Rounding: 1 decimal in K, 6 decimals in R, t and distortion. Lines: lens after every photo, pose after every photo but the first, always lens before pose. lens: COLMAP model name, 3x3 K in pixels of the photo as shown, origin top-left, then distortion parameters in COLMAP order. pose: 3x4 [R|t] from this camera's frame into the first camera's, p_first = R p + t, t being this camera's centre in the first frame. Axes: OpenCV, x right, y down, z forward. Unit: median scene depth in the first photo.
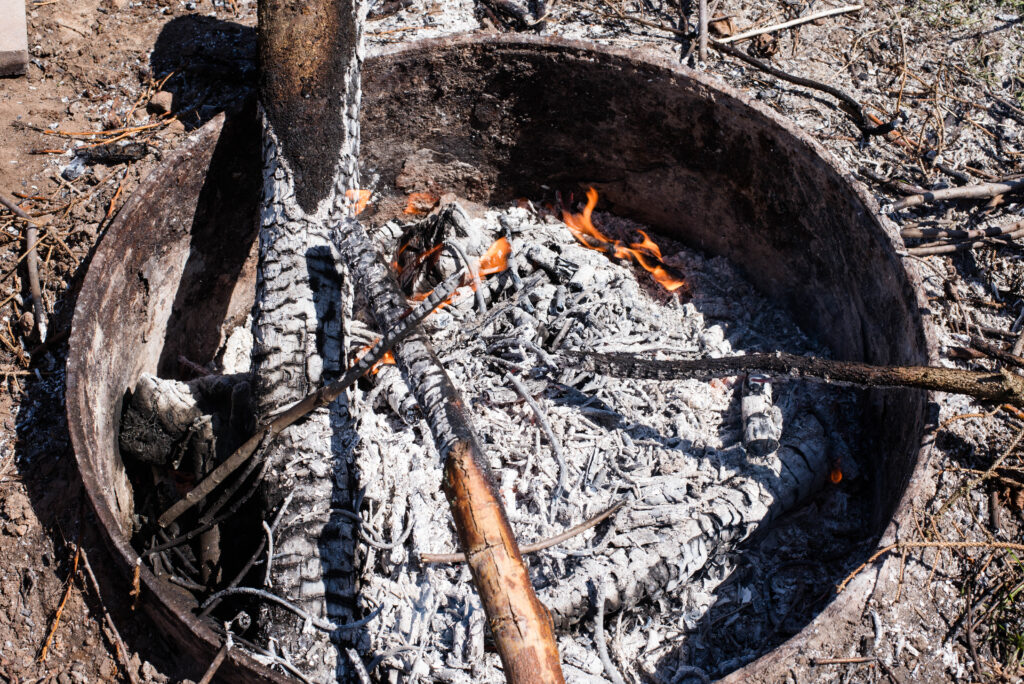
lens RADIAL K [[1476.2, 0, 514.8], [0, 1476.2, 344.2], [0, 0, 1]] dist [-0.088307, 0.000000]
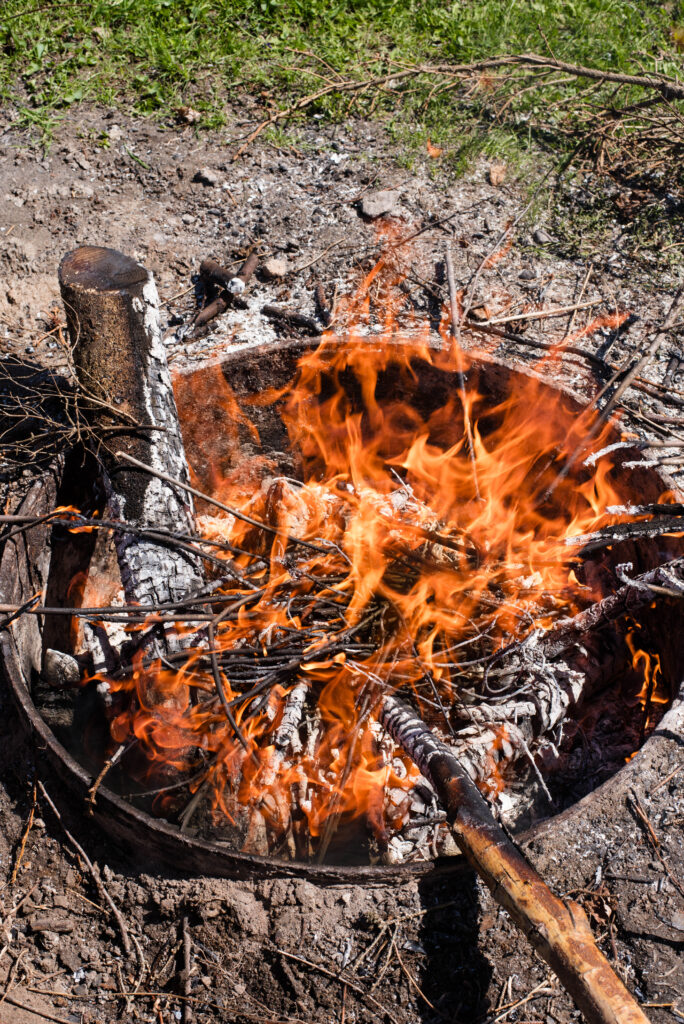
lens RADIAL K [[1476.2, 0, 339.6], [0, 1476.2, 510.7], [0, 0, 1]] dist [-0.088307, 0.000000]
pose [[0.989251, -0.125951, 0.074290, -0.087014], [0.133876, 0.984459, -0.113654, 0.070100], [-0.058821, 0.122378, 0.990739, -0.186528]]
